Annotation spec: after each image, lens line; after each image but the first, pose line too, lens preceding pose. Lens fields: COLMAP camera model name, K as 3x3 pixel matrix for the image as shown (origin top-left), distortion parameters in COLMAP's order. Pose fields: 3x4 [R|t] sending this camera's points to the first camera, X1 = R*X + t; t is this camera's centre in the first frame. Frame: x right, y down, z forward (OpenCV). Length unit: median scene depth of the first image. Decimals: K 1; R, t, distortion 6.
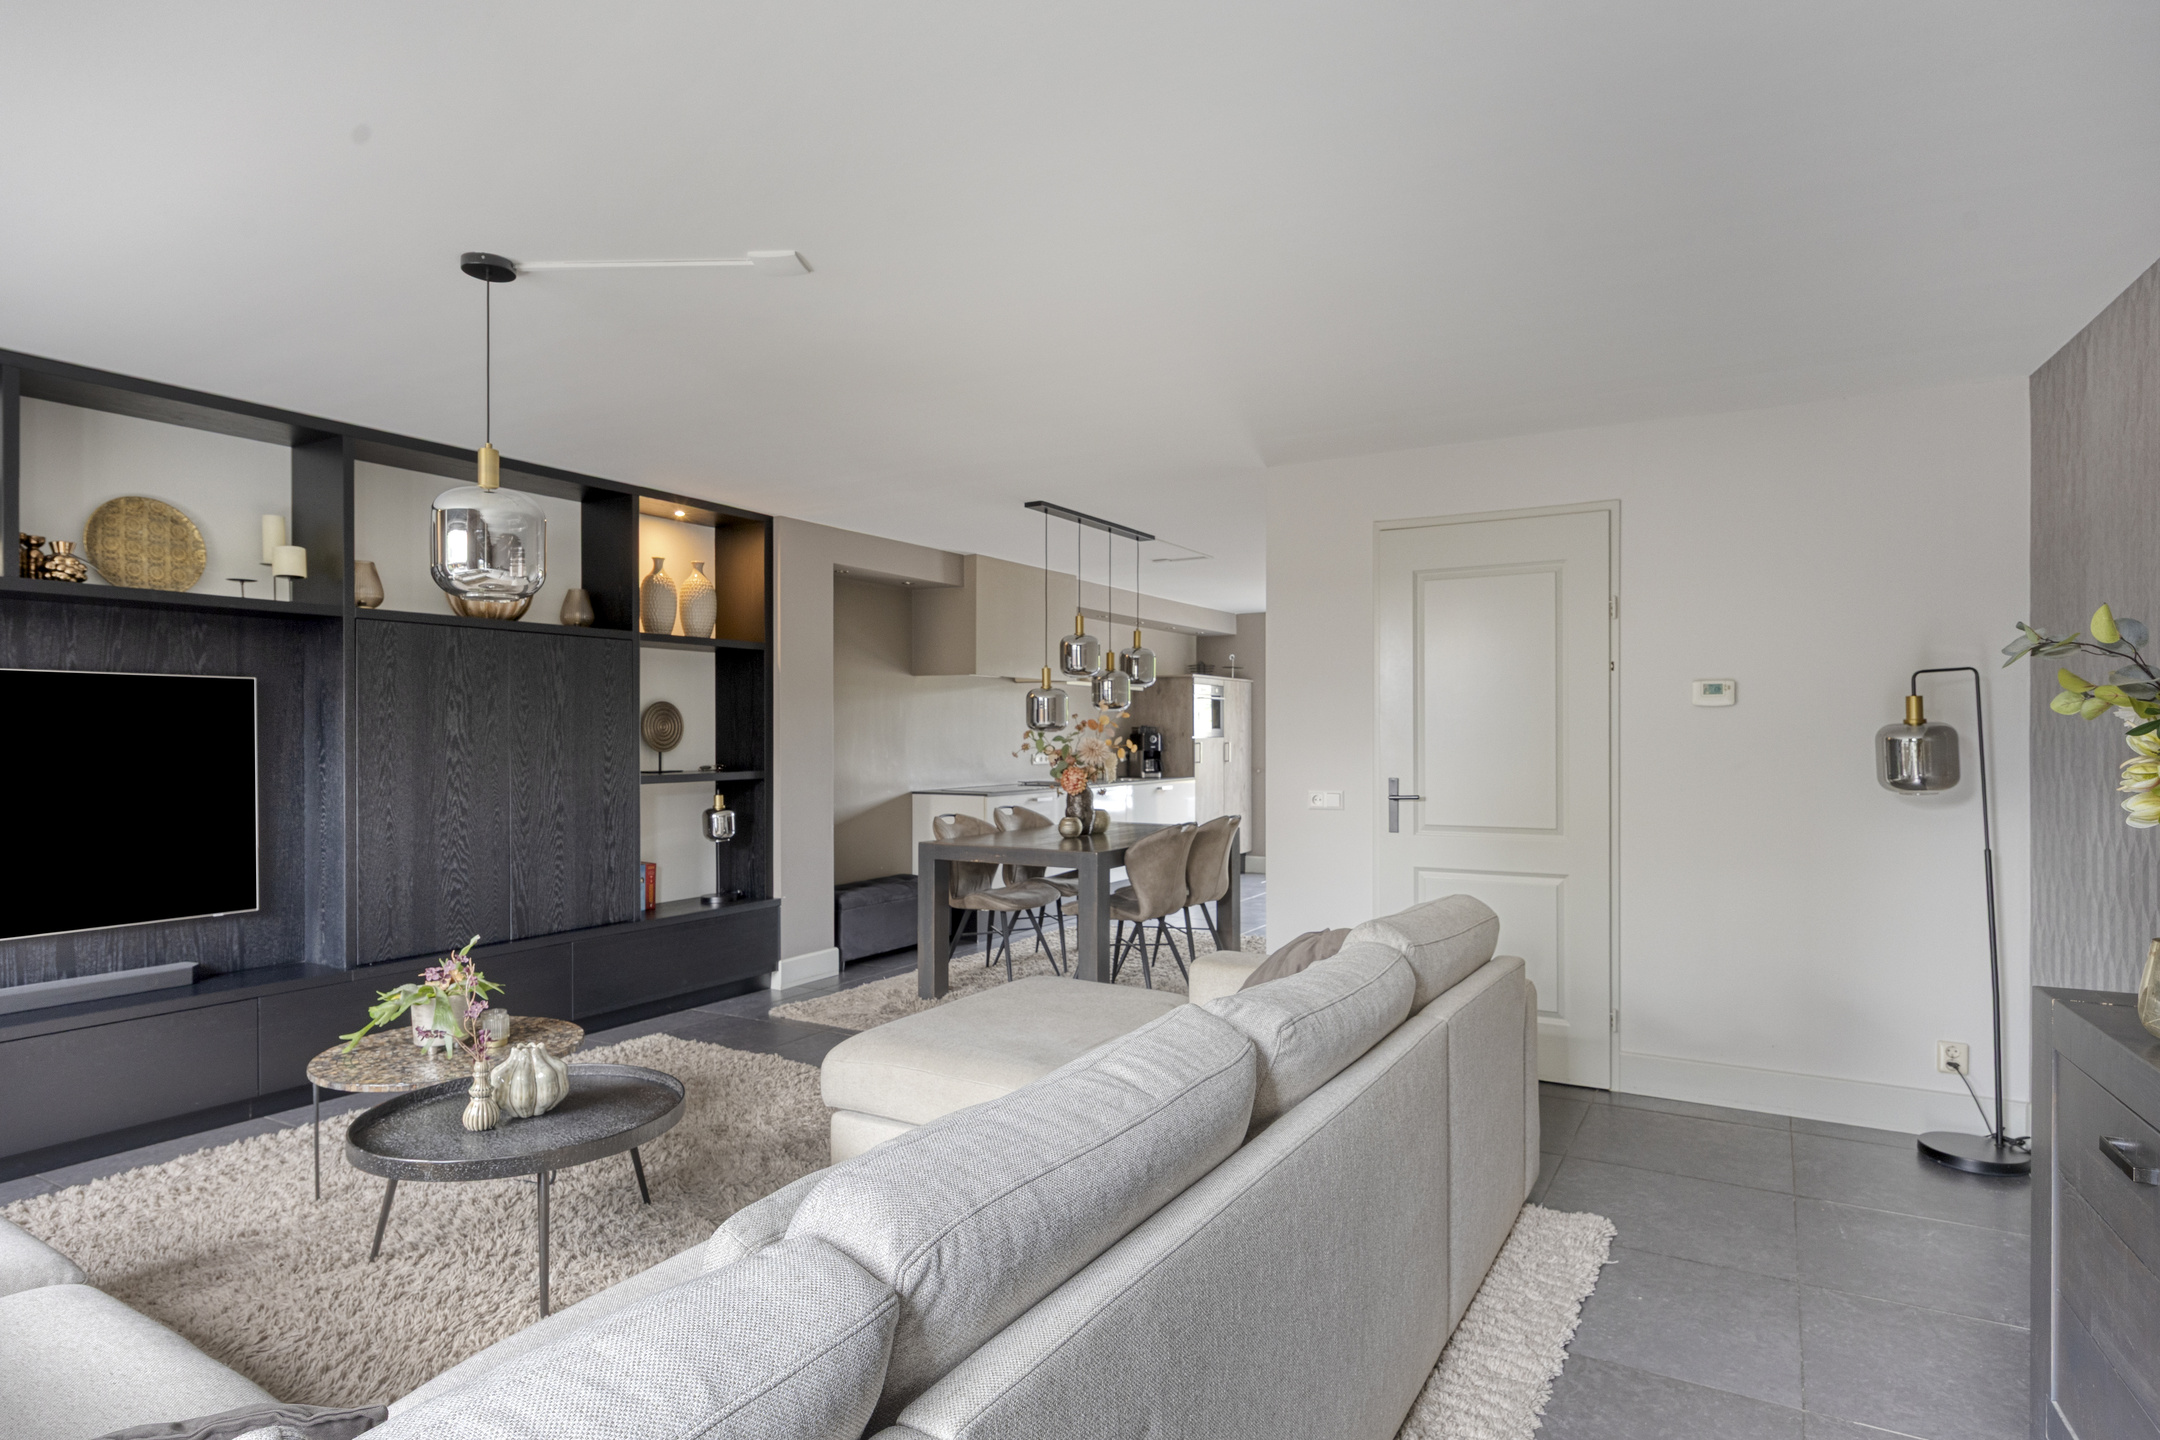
lens RADIAL K [[1157.0, 0, 1100.6], [0, 1157.0, 757.6], [0, 0, 1]] dist [0.000064, -0.000173]
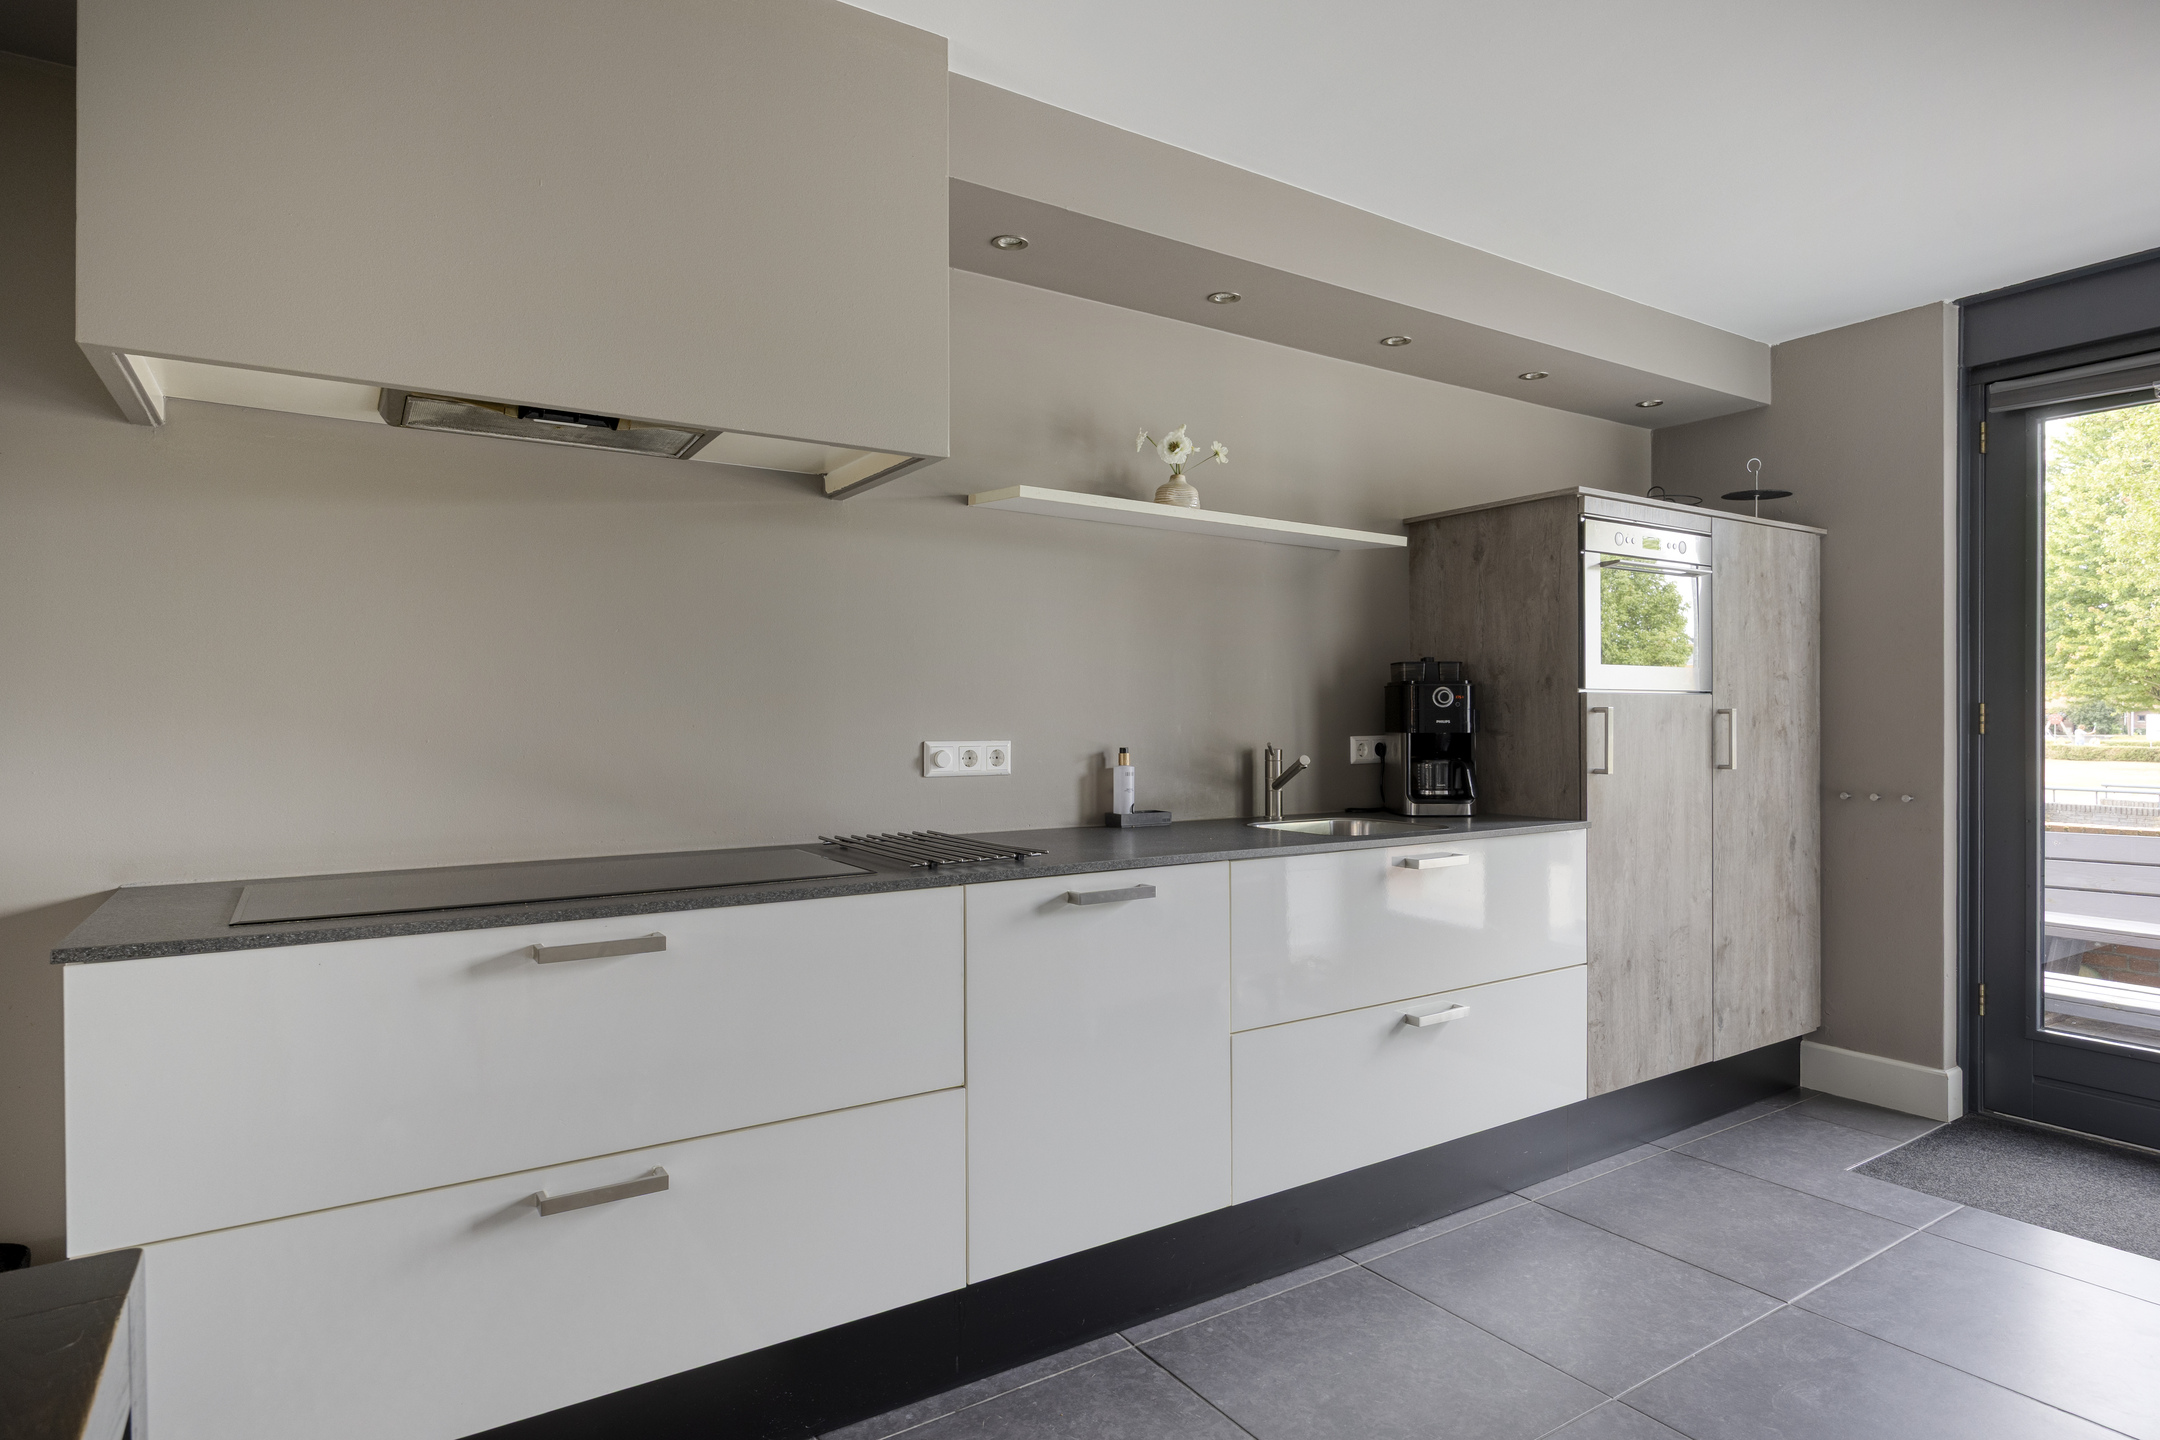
lens RADIAL K [[1179.9, 0, 1094.9], [0, 1179.9, 713.6], [0, 0, 1]] dist [-0.003039, -0.001180]
pose [[0.889515, -0.002810, -0.456897, 0.183470], [-0.008292, 0.999717, -0.022291, -0.005426], [0.456831, 0.023616, 0.889240, 1.126493]]
